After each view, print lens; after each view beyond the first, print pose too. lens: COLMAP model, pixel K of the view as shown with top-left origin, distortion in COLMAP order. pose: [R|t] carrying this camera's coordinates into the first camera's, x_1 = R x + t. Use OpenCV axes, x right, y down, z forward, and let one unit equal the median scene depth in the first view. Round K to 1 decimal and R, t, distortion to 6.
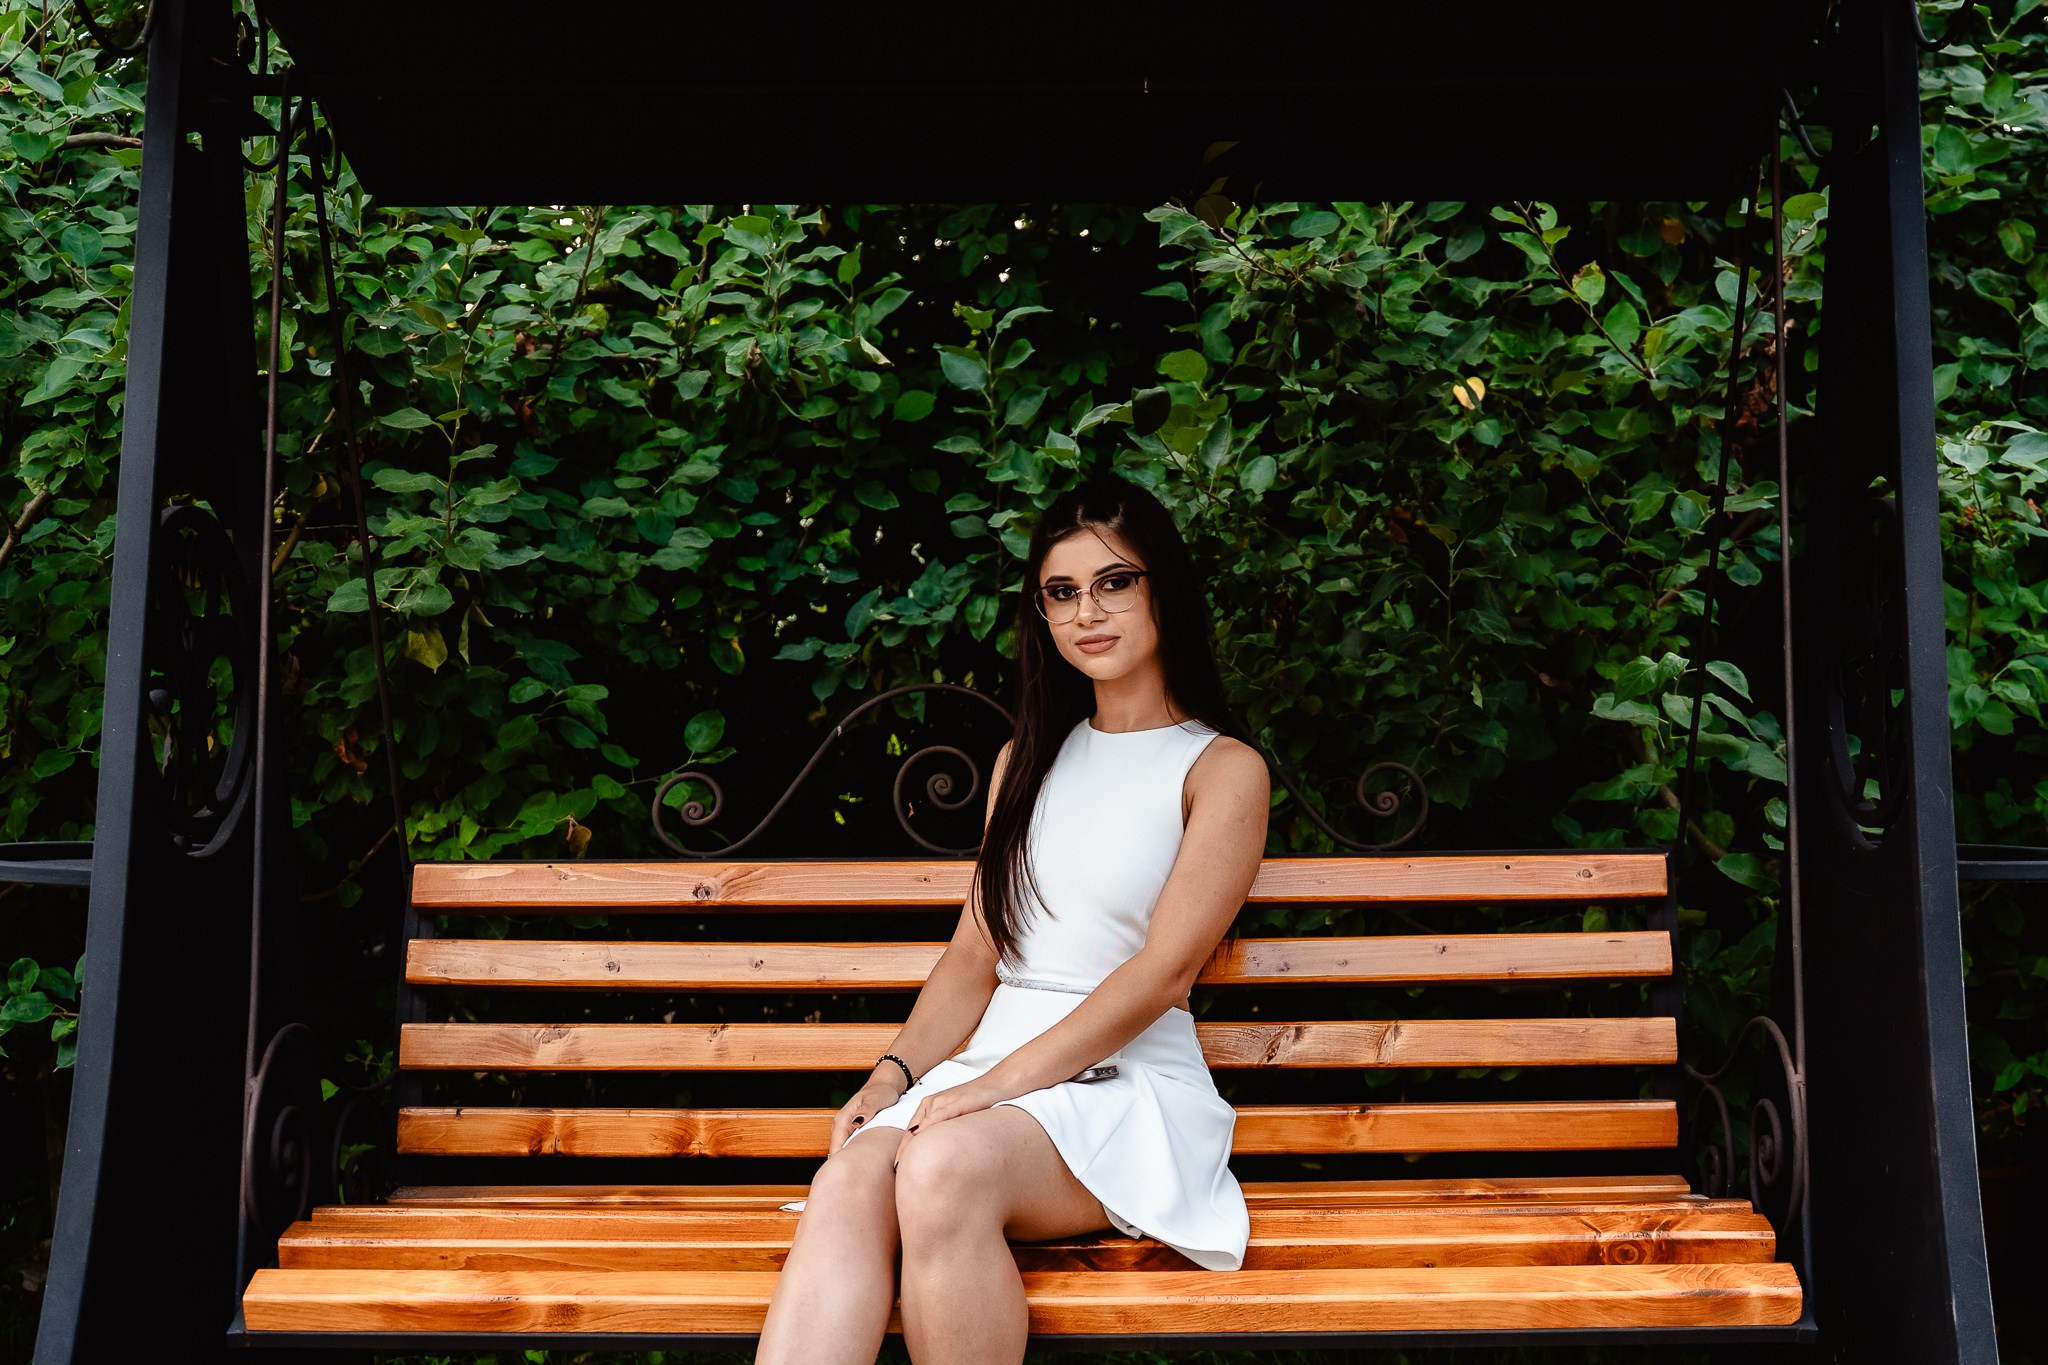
lens RADIAL K [[2056.6, 0, 1136.1], [0, 2056.6, 794.1], [0, 0, 1]] dist [-0.061883, 0.016663]
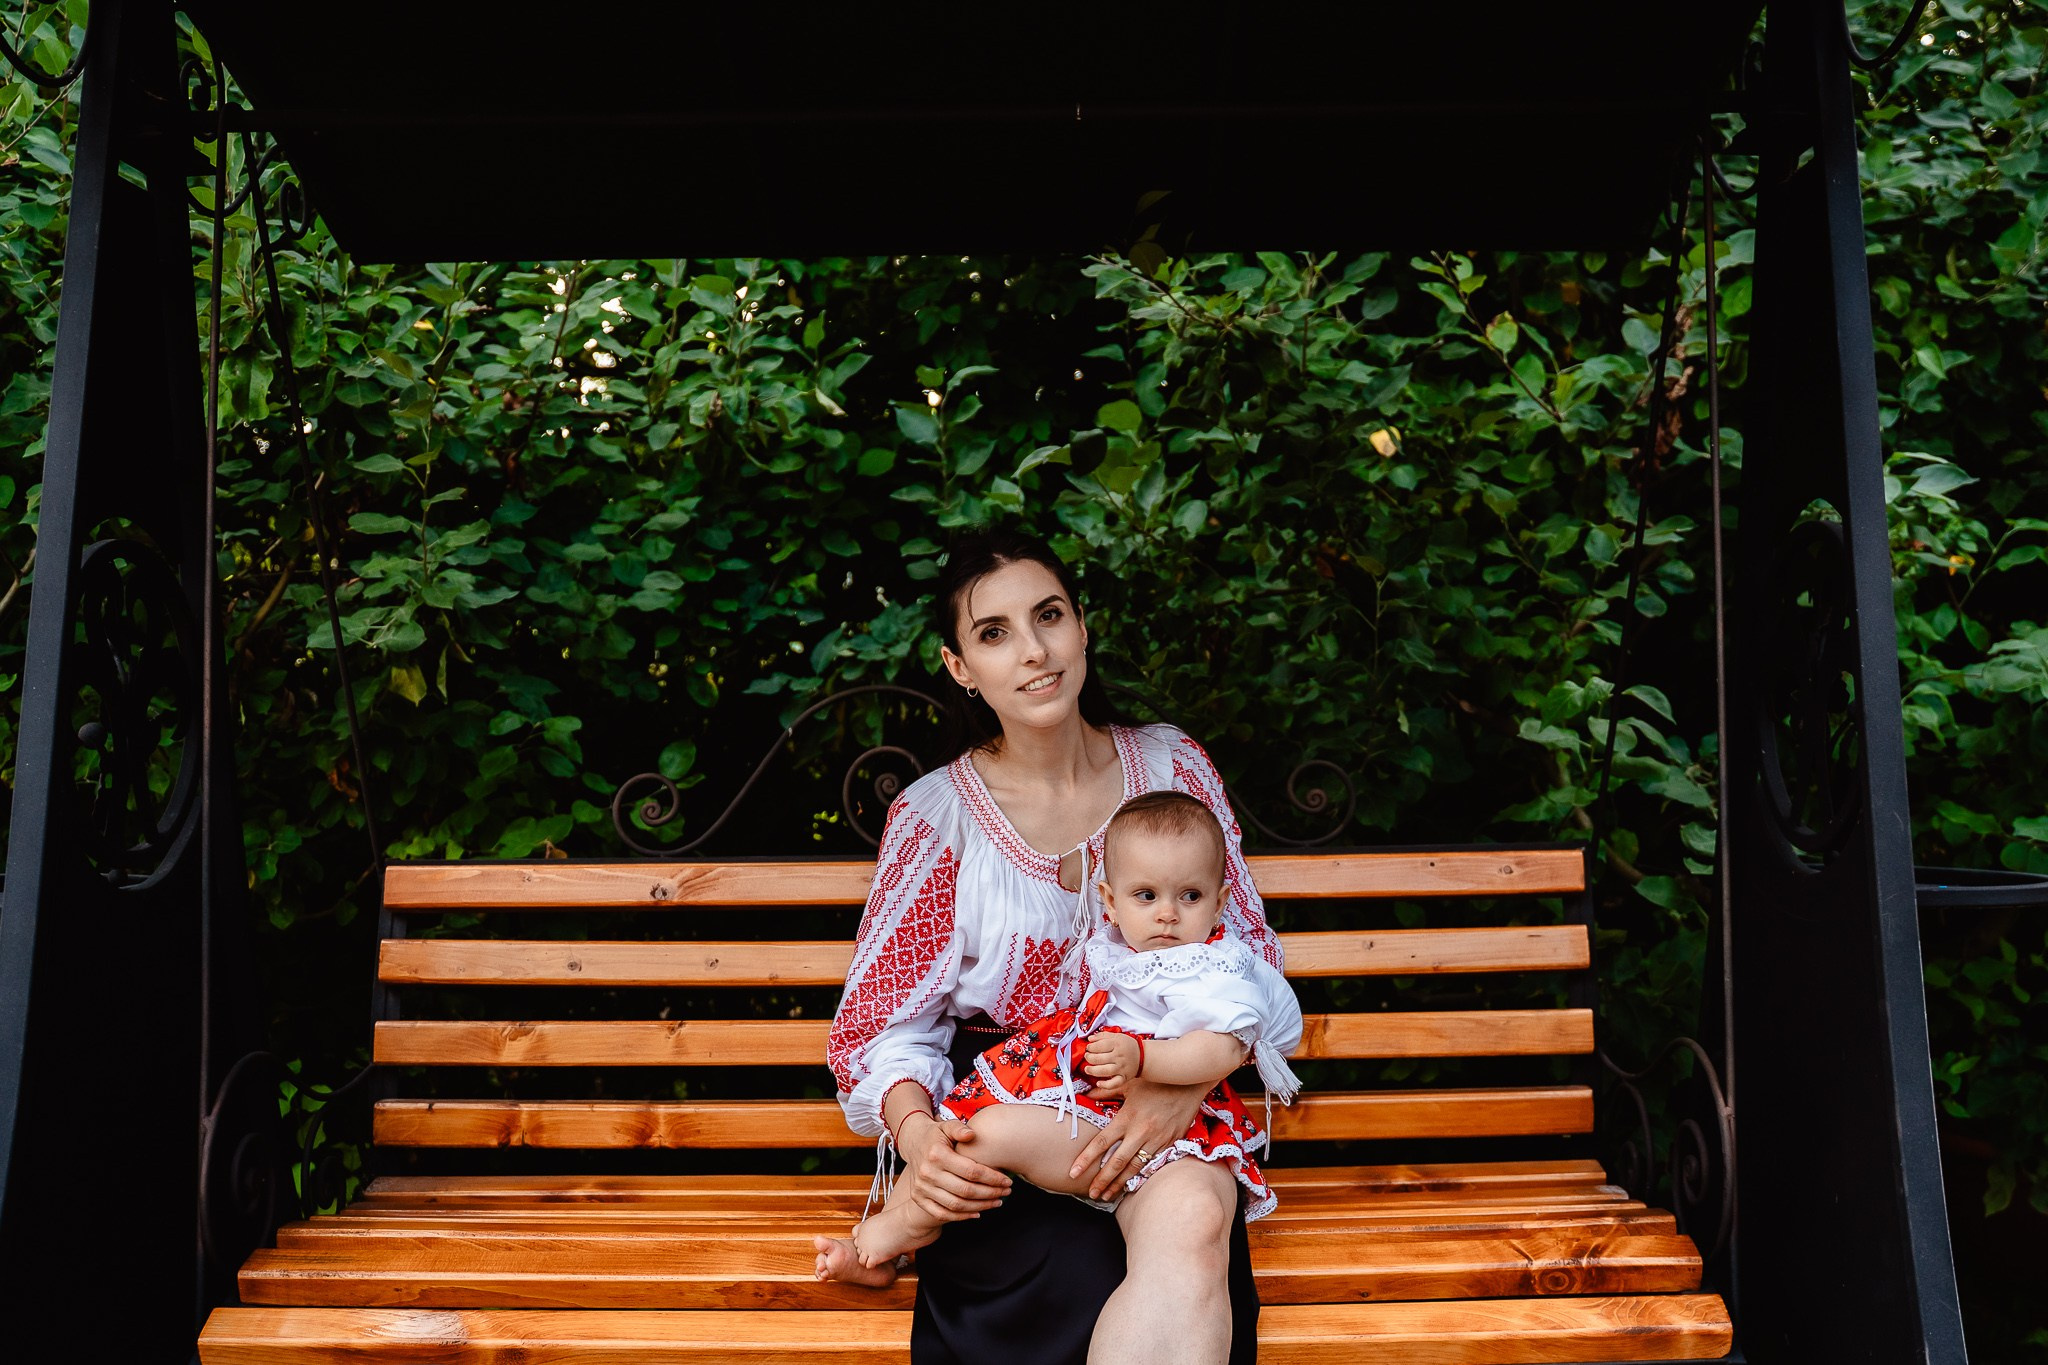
lens RADIAL K [[1651.1, 0, 1090.0], [0, 1651.1, 773.8], [0, 0, 1]] dist [-0.073879, 0.005602]
pose [[0.999978, -0.005880, 0.003071, 0.003995], [0.005936, 0.999810, -0.018546, -0.006455], [-0.002961, 0.018563, 0.999823, 0.152470]]
